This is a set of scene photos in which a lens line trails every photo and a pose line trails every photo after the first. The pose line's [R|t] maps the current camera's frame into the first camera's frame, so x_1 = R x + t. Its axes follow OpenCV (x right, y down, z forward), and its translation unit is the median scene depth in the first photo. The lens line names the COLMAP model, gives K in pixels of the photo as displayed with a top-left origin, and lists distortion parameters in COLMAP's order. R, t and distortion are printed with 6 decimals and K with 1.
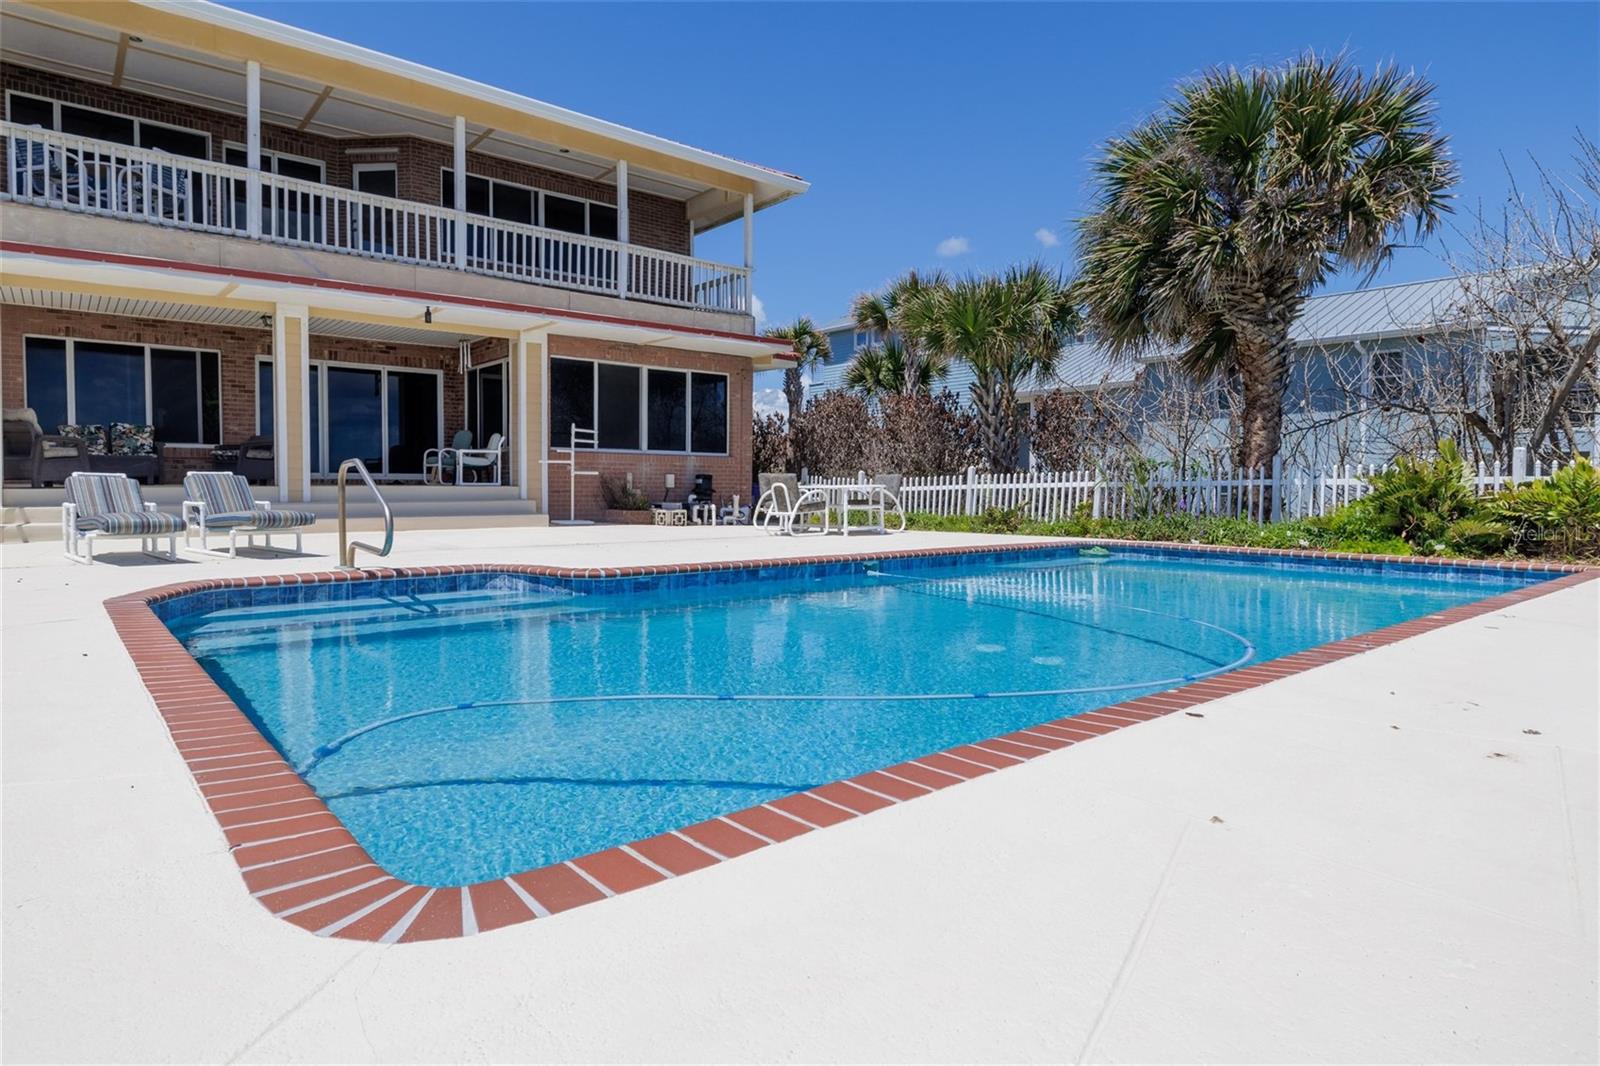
lens RADIAL K [[902.9, 0, 796.3], [0, 902.9, 520.3], [0, 0, 1]] dist [0.006319, 0.001362]
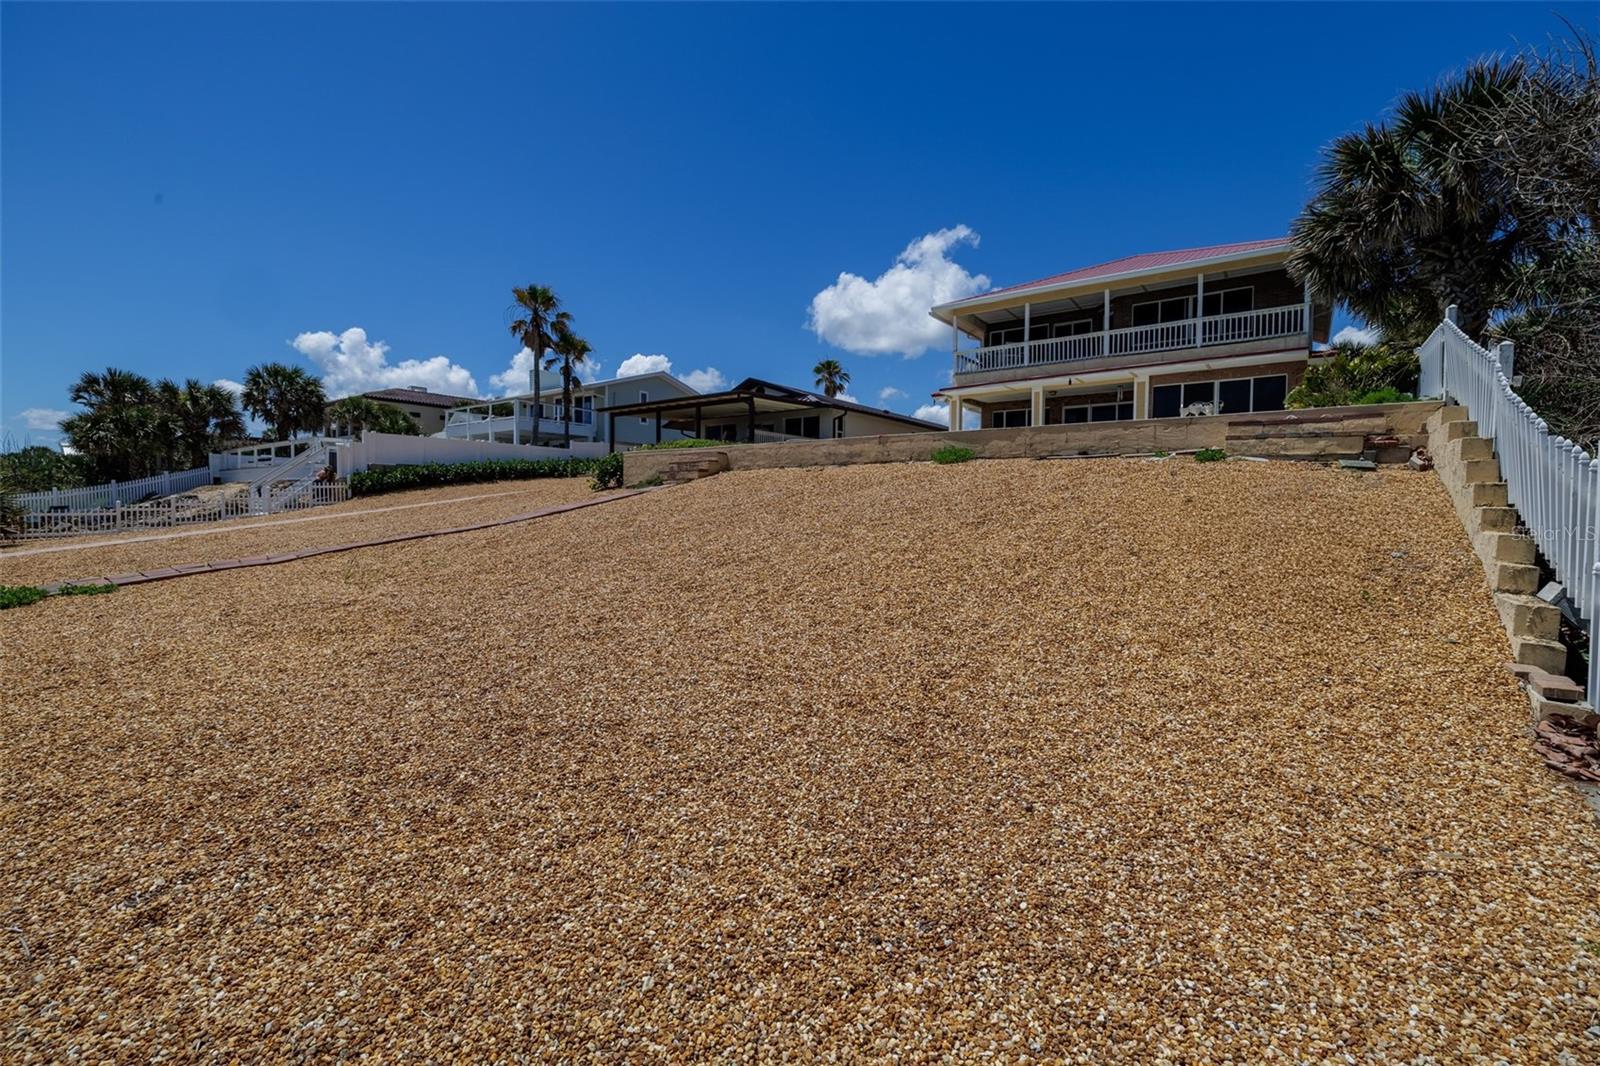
lens RADIAL K [[688.1, 0, 805.8], [0, 688.1, 530.7], [0, 0, 1]] dist [0.000742, 0.000390]
pose [[0.265247, 0.027374, -0.963792, 1.050819], [-0.038556, 0.999099, 0.017766, 0.151142], [0.963409, 0.032447, 0.266063, -0.165510]]
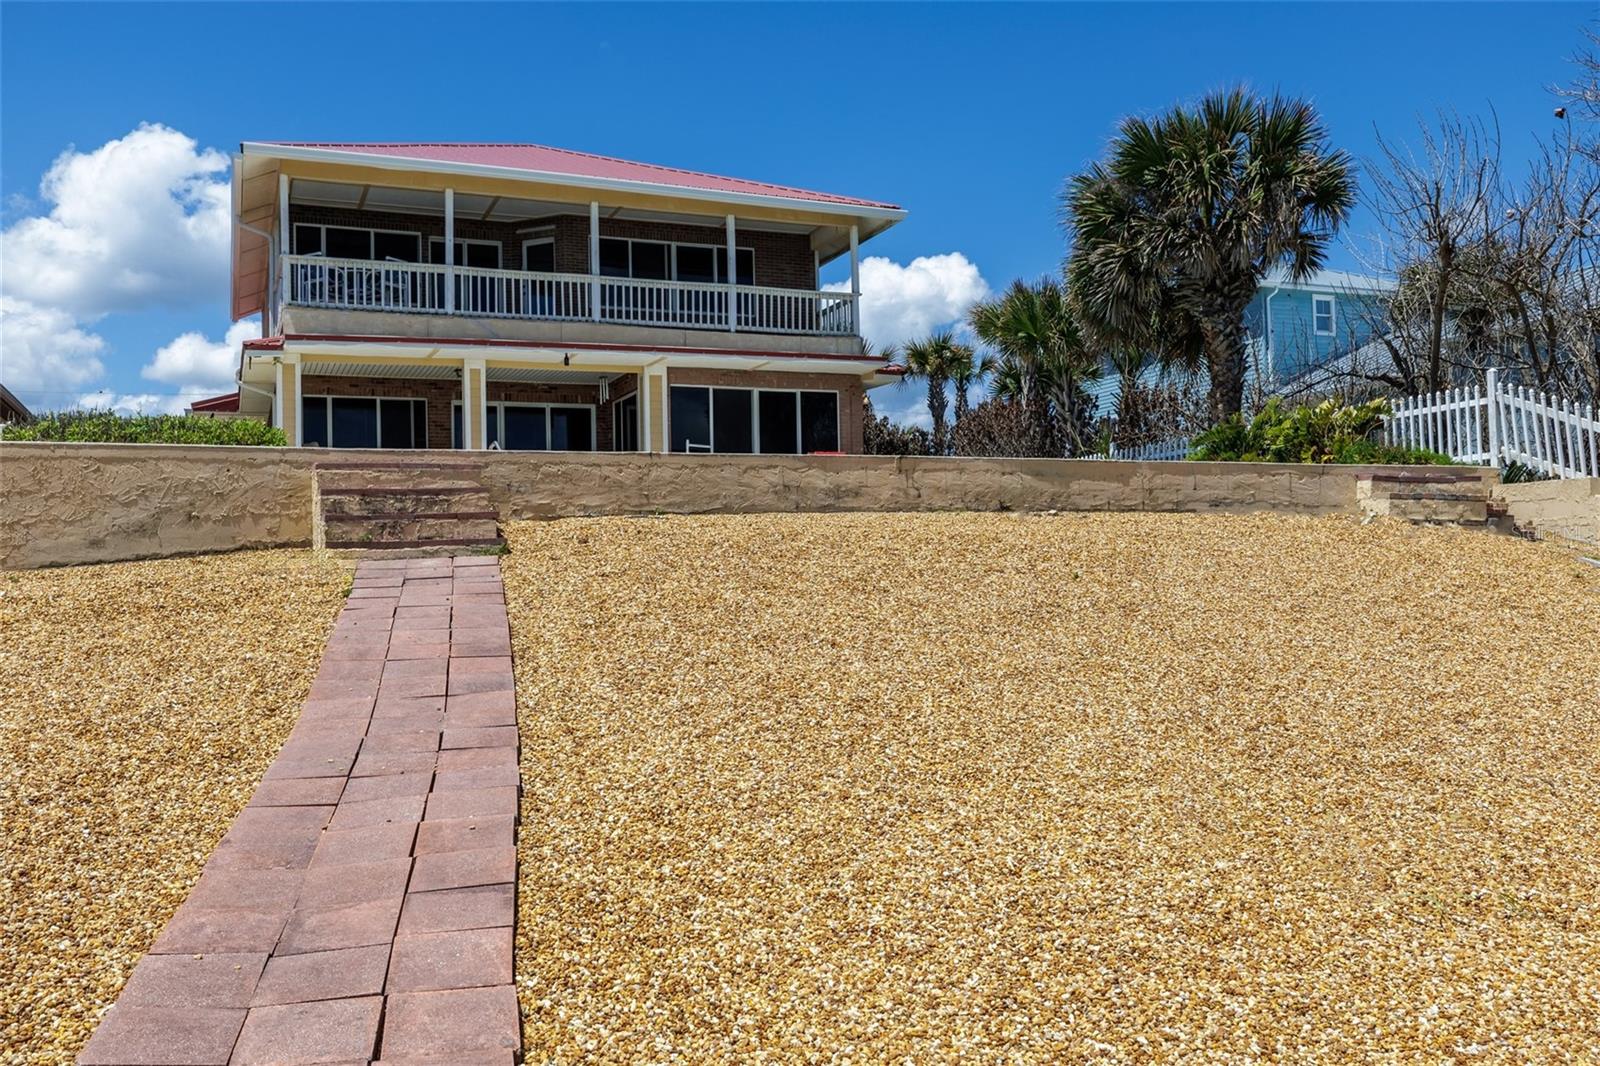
lens RADIAL K [[1323.7, 0, 807.3], [0, 1323.7, 539.4], [0, 0, 1]] dist [0.013522, 0.001413]
pose [[0.960935, -0.037476, -0.274226, 0.379168], [0.019635, 0.997525, -0.067519, 0.144980], [0.276078, 0.059497, 0.959292, -0.623917]]
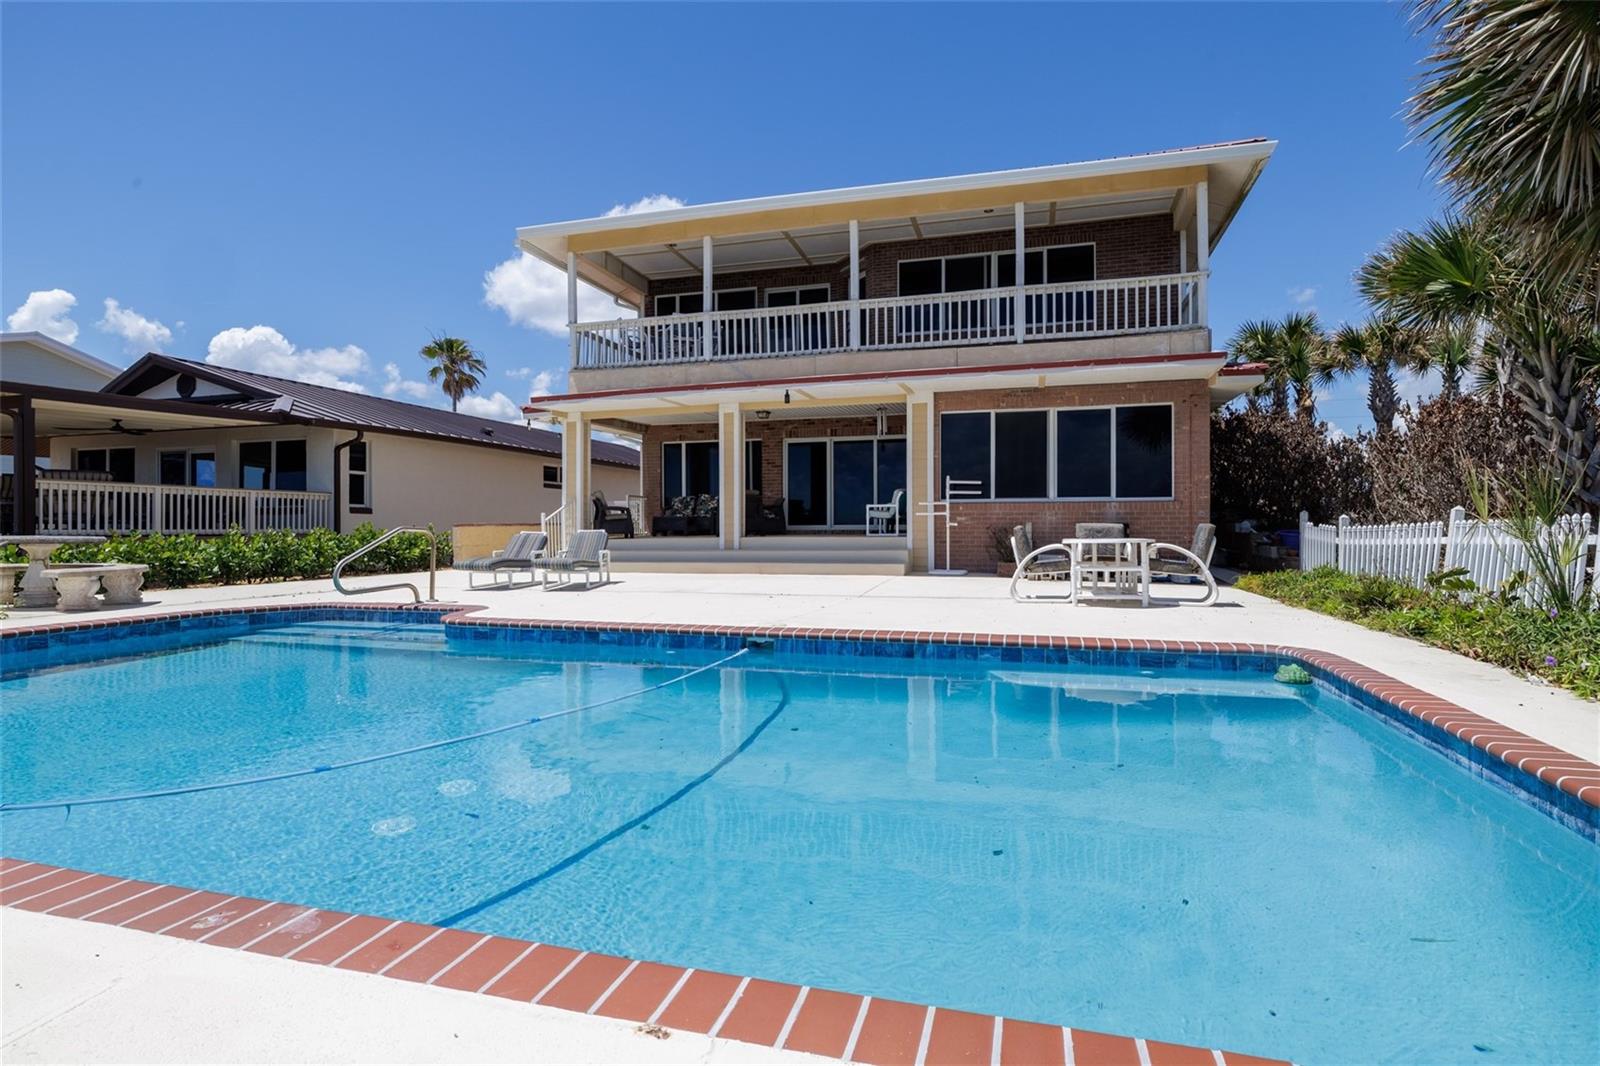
lens RADIAL K [[795.0, 0, 791.7], [0, 795.0, 527.6], [0, 0, 1]] dist [0.002716, 0.000314]
pose [[0.565060, -0.005063, -0.825034, 0.399797], [-0.026653, 0.999347, -0.024387, -0.021992], [0.824619, 0.035770, 0.564556, 0.346916]]
